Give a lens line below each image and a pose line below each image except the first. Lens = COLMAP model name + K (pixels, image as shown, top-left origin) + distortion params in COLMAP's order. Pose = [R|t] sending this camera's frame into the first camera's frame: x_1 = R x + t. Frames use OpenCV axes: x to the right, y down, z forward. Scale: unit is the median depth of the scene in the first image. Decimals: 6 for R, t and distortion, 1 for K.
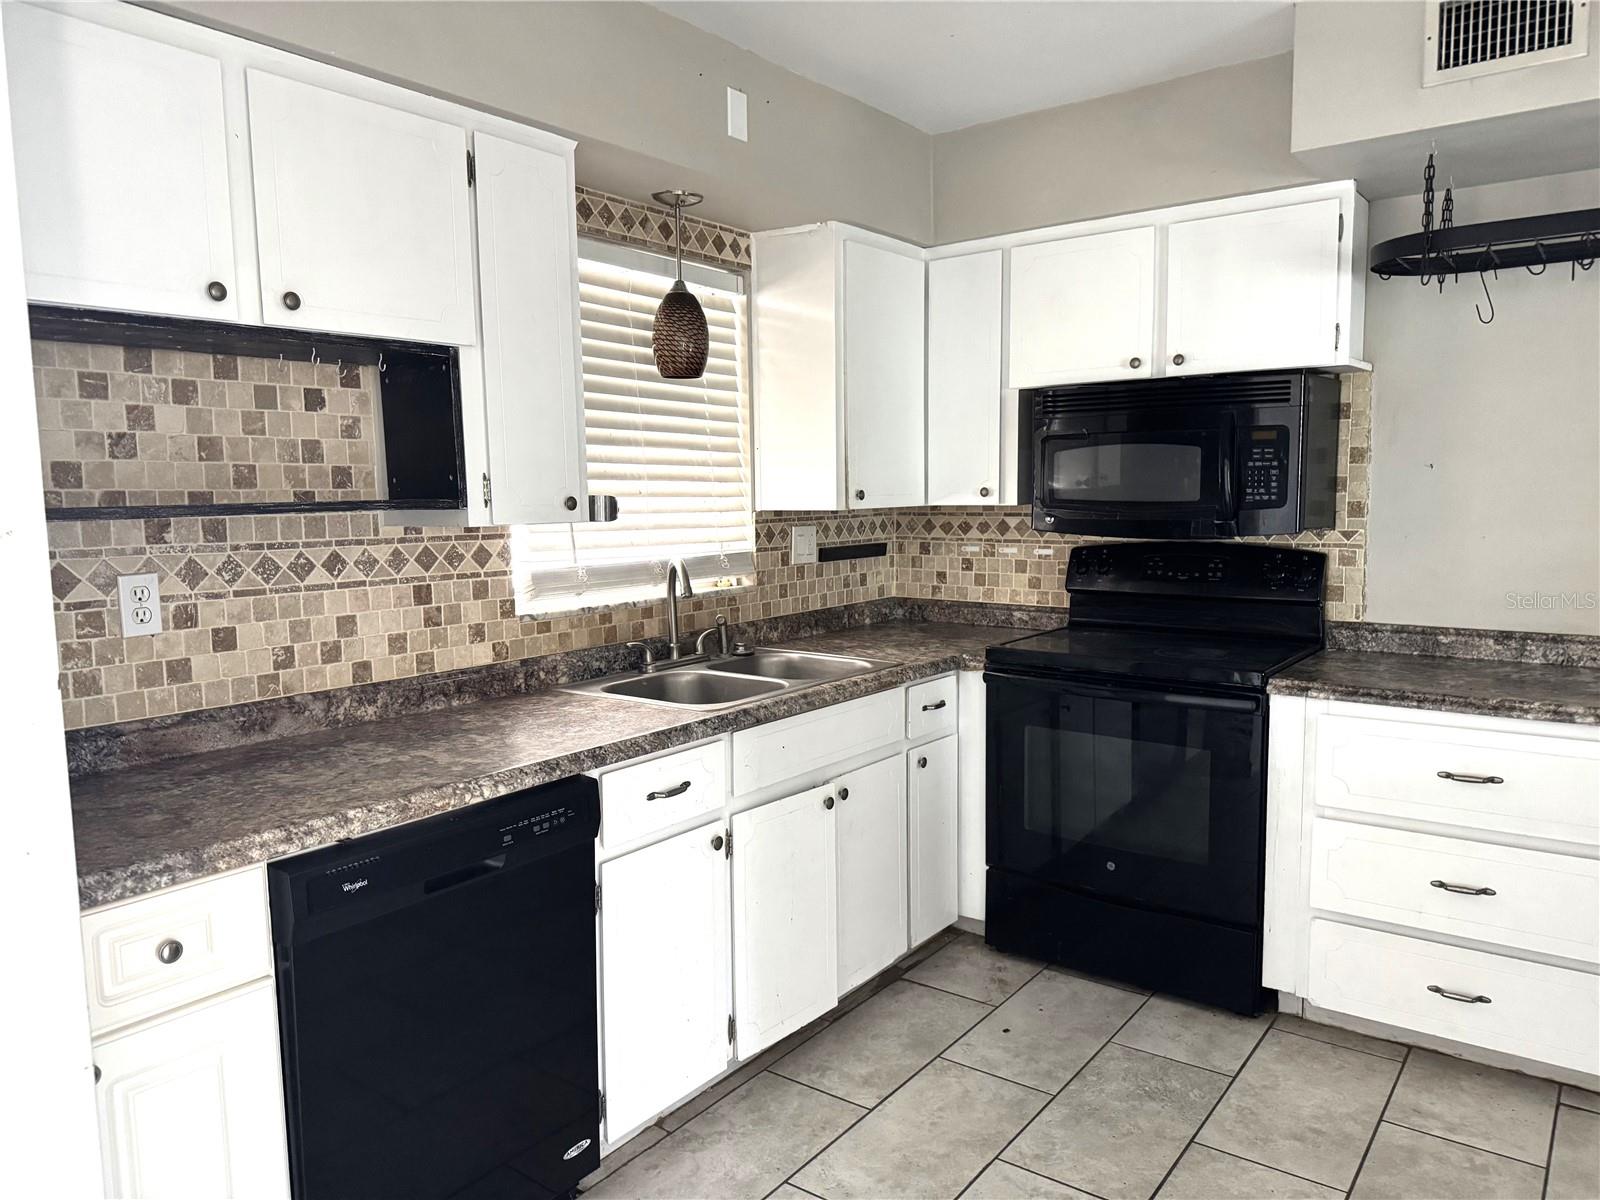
lens RADIAL K [[1131.2, 0, 801.2], [0, 1131.2, 602.8], [0, 0, 1]] dist [0.013225, -0.008787]
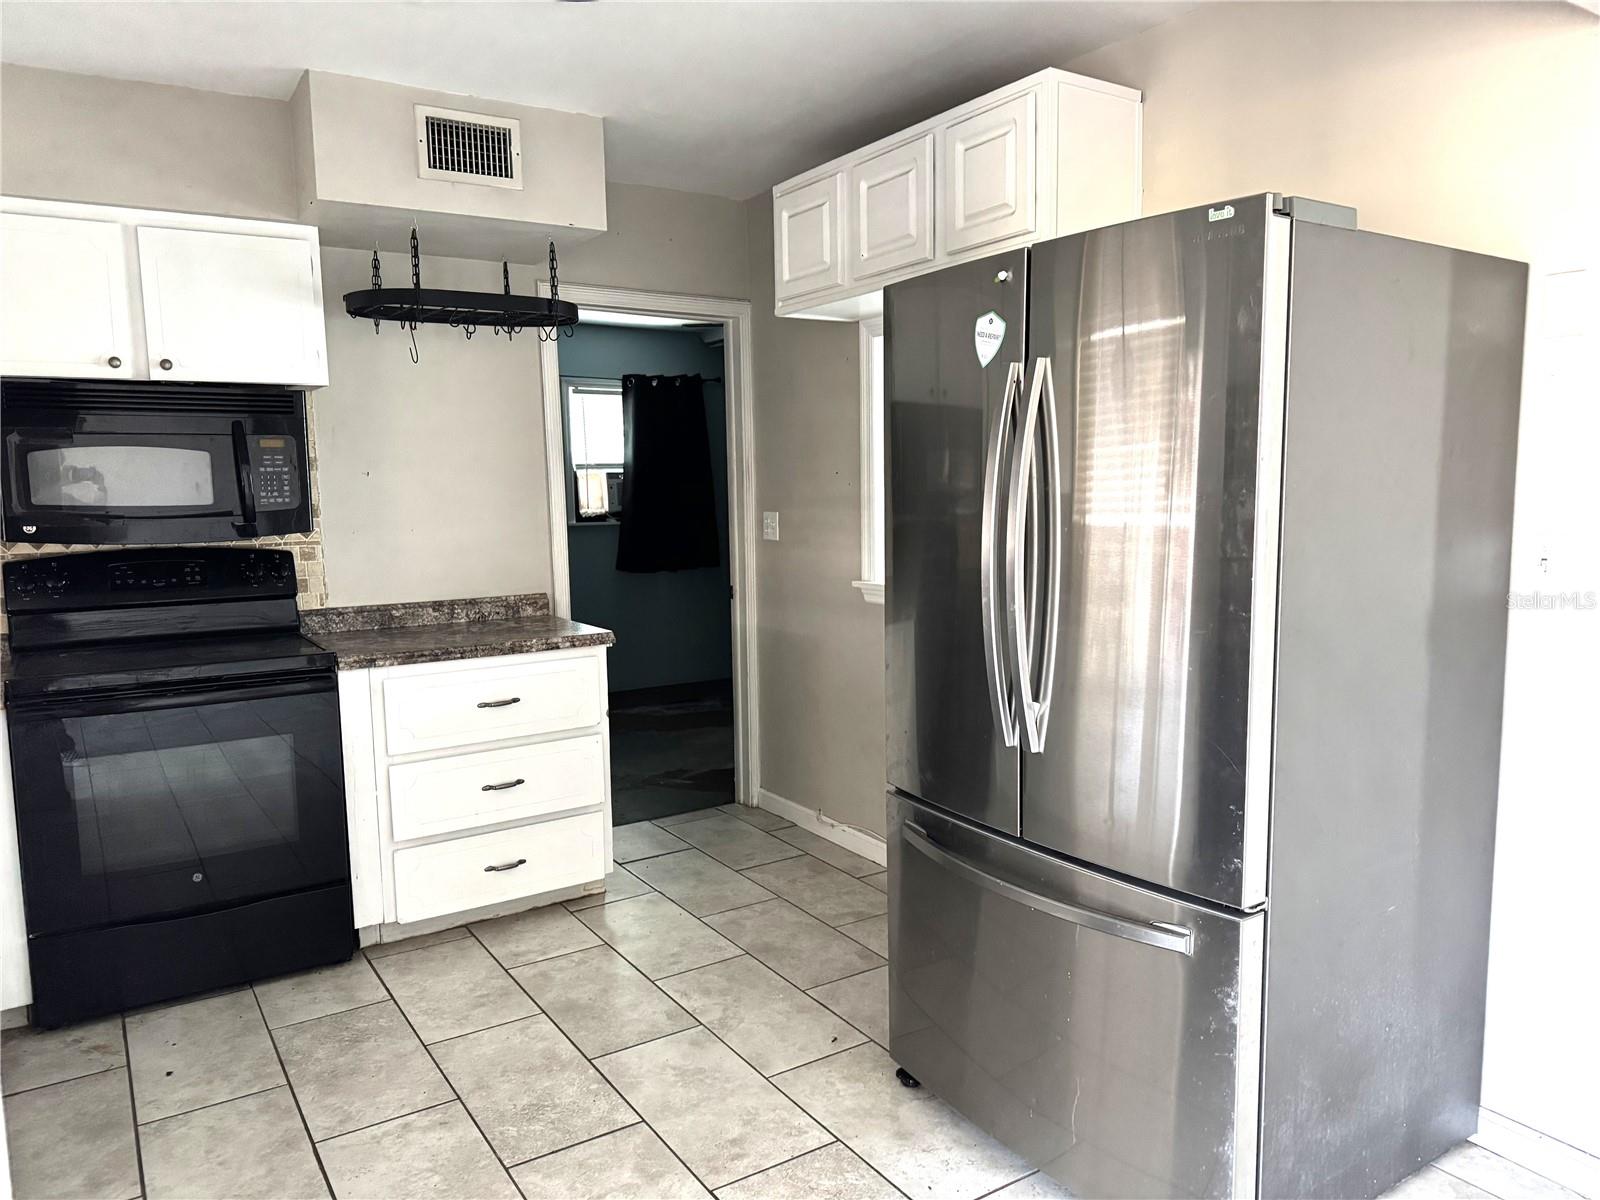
lens RADIAL K [[1131.2, 0, 798.6], [0, 1131.2, 605.2], [0, 0, 1]] dist [0.013225, -0.008787]
pose [[0.354864, -0.095313, 0.930047, -0.457043], [0.110429, 0.992099, 0.059538, -0.001989], [-0.928373, 0.081576, 0.362586, 0.149065]]
